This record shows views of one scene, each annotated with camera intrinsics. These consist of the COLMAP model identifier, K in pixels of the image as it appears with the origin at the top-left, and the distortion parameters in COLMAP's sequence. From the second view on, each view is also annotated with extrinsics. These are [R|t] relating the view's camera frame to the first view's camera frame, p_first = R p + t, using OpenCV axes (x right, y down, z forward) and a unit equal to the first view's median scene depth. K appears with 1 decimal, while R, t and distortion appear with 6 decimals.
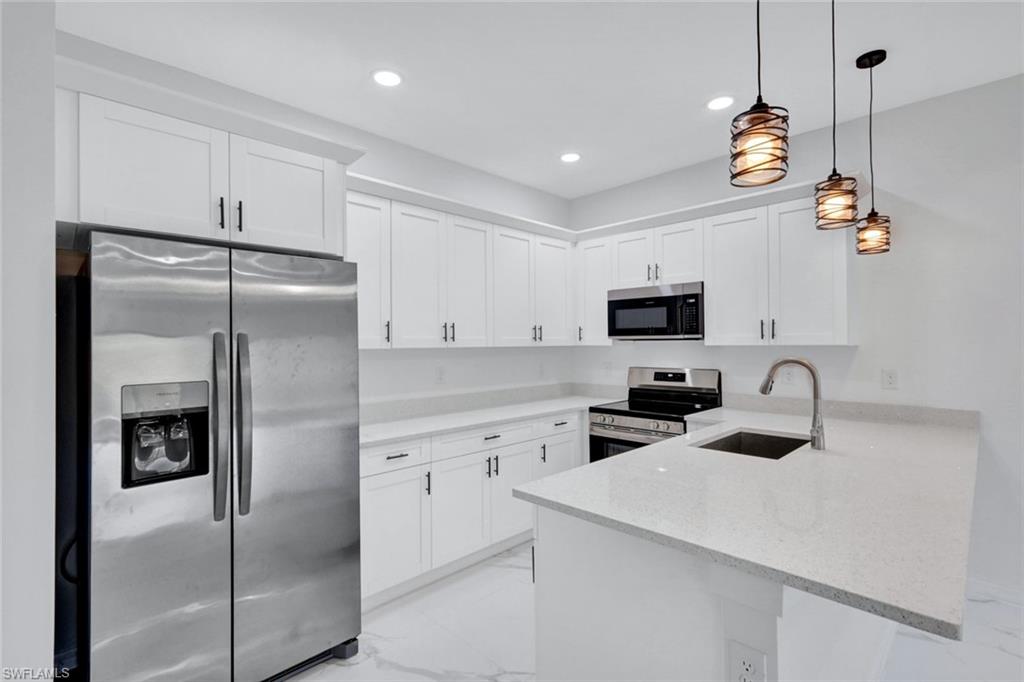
lens RADIAL K [[466.4, 0, 508.0], [0, 466.4, 338.1], [0, 0, 1]] dist [0.004165, 0.000553]
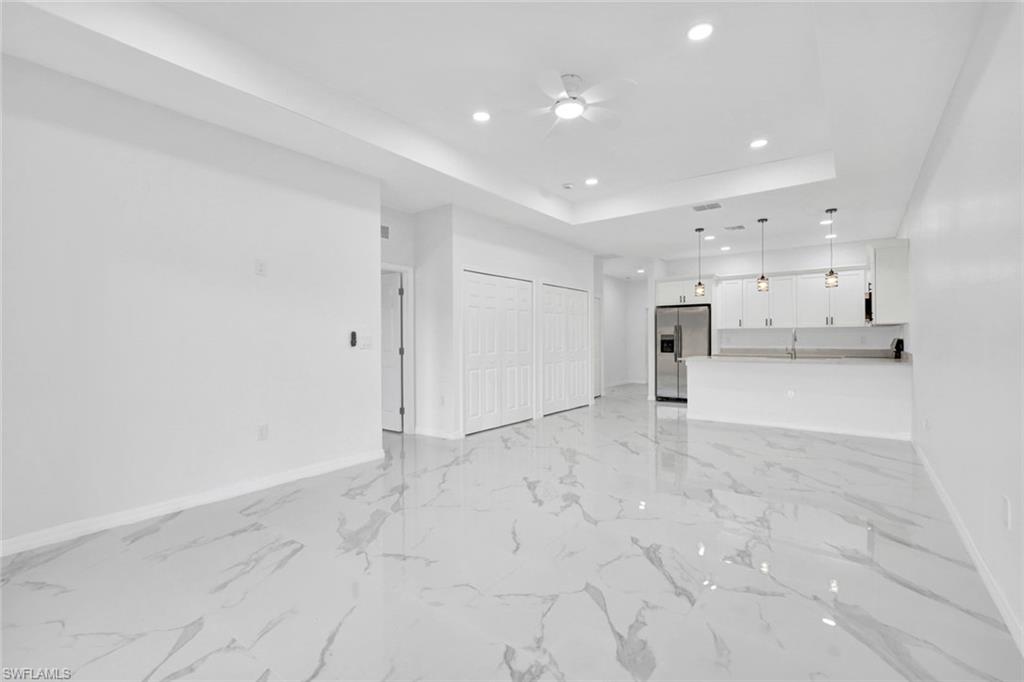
lens RADIAL K [[459.8, 0, 512.0], [0, 459.8, 341.0], [0, 0, 1]] dist [0.013630, -0.000105]
pose [[0.150654, 0.010634, -0.988529, 2.109948], [0.012399, 0.999843, 0.012646, 0.040838], [0.988509, -0.014162, 0.150499, -0.777953]]
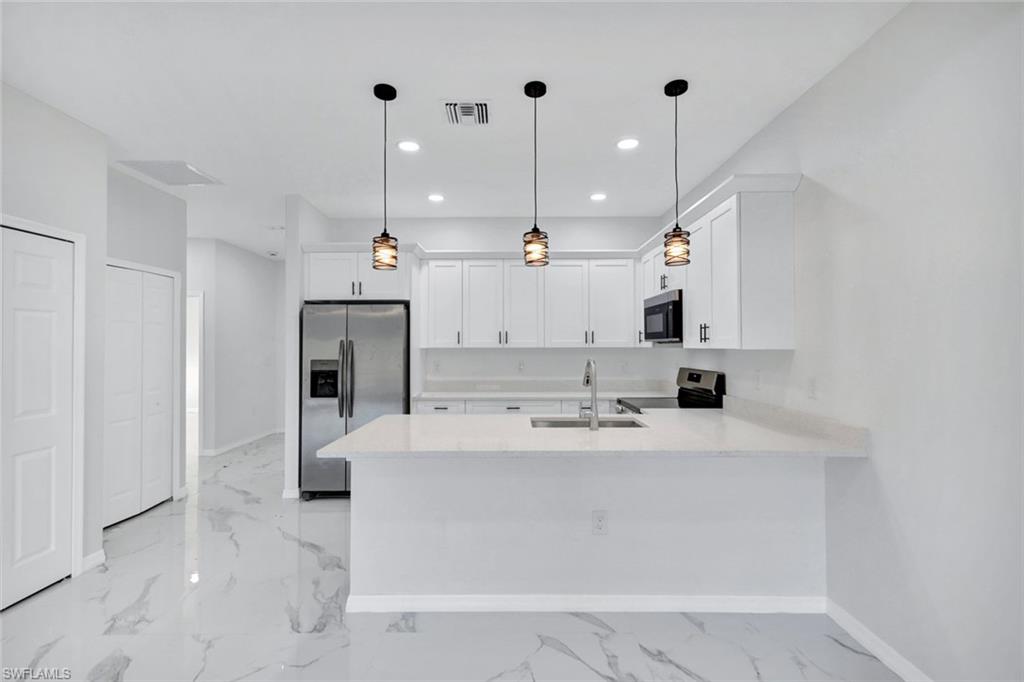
lens RADIAL K [[440.8, 0, 512.0], [0, 440.8, 341.0], [0, 0, 1]] dist [0.013703, -0.000051]
pose [[0.713788, -0.000496, -0.700362, 0.854463], [0.004183, 0.999985, 0.003555, -0.005827], [0.700350, -0.005468, 0.713779, -0.006763]]
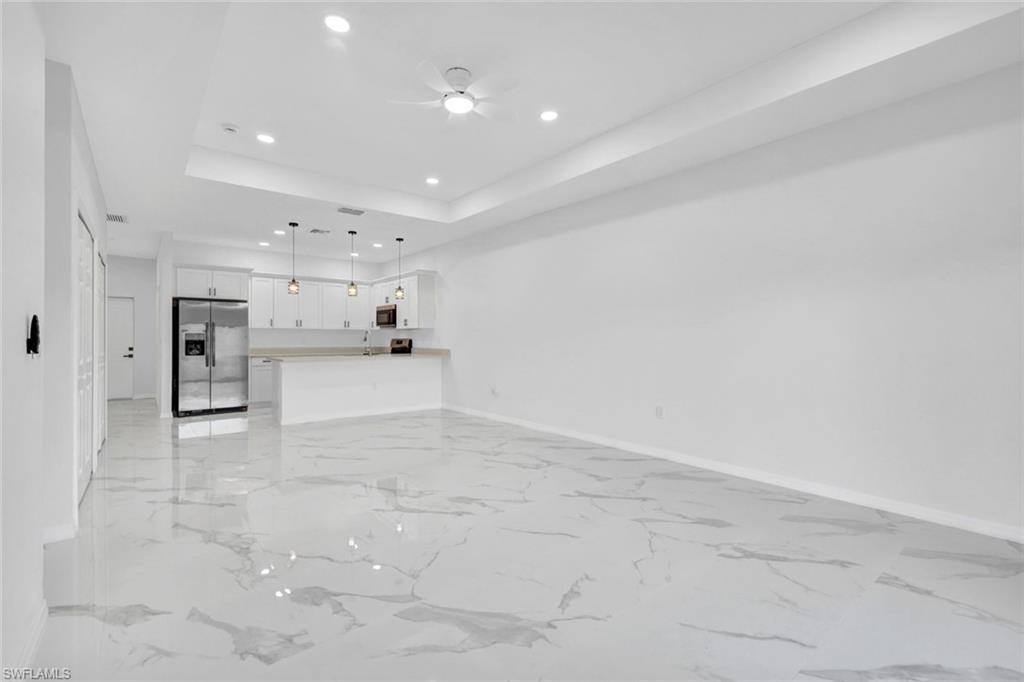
lens RADIAL K [[461.5, 0, 508.3], [0, 461.5, 334.6], [0, 0, 1]] dist [0.015715, -0.000203]
pose [[0.995283, 0.006654, -0.096781, 1.294448], [-0.006634, 0.999978, 0.000535, 0.042875], [0.096783, 0.000110, 0.995306, -1.510869]]
